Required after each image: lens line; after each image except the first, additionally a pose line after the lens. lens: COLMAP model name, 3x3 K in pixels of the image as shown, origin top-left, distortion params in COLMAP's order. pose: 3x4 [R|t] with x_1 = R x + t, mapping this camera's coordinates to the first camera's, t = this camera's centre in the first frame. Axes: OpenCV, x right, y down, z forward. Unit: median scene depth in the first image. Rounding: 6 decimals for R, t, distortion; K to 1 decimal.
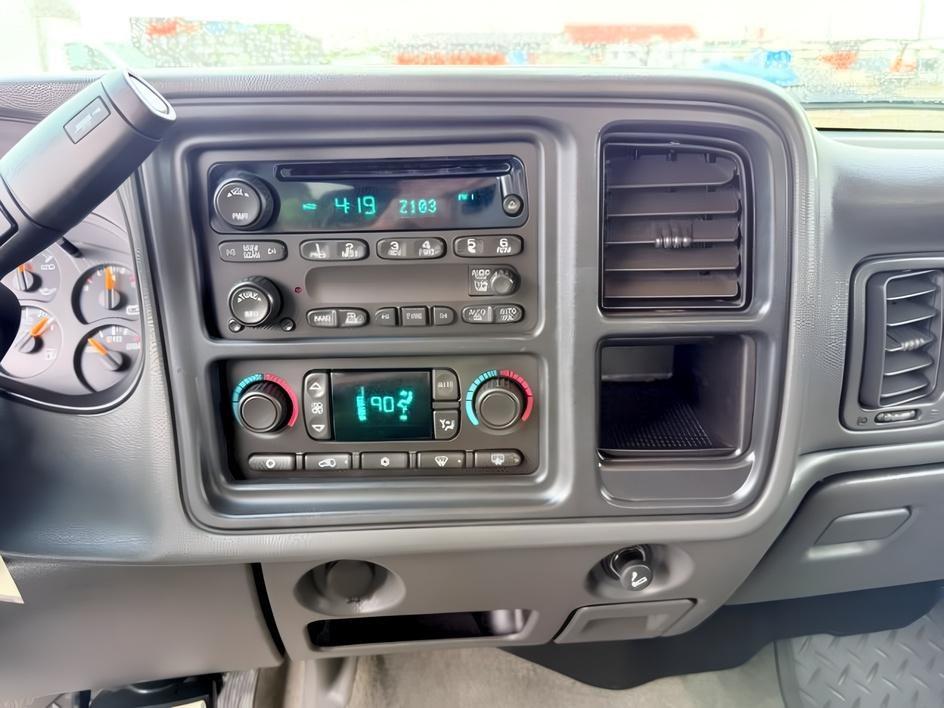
lens RADIAL K [[772.6, 0, 462.6], [0, 772.6, 350.2], [0, 0, 1]] dist [0.120240, -0.194315]
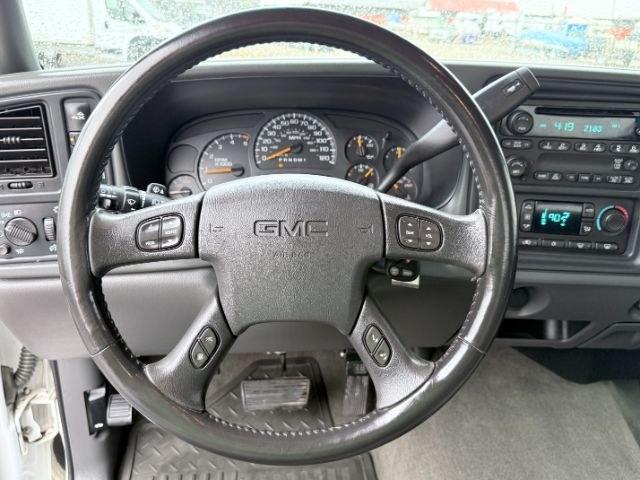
lens RADIAL K [[518.2, 0, 318.3], [0, 518.2, 219.5], [0, 0, 1]] dist [0.005194, -0.060419]
pose [[0.994950, 0.075097, -0.066602, -0.677893], [-0.073811, 0.997039, 0.021566, 0.094689], [0.068024, -0.016541, 0.997547, -0.502396]]
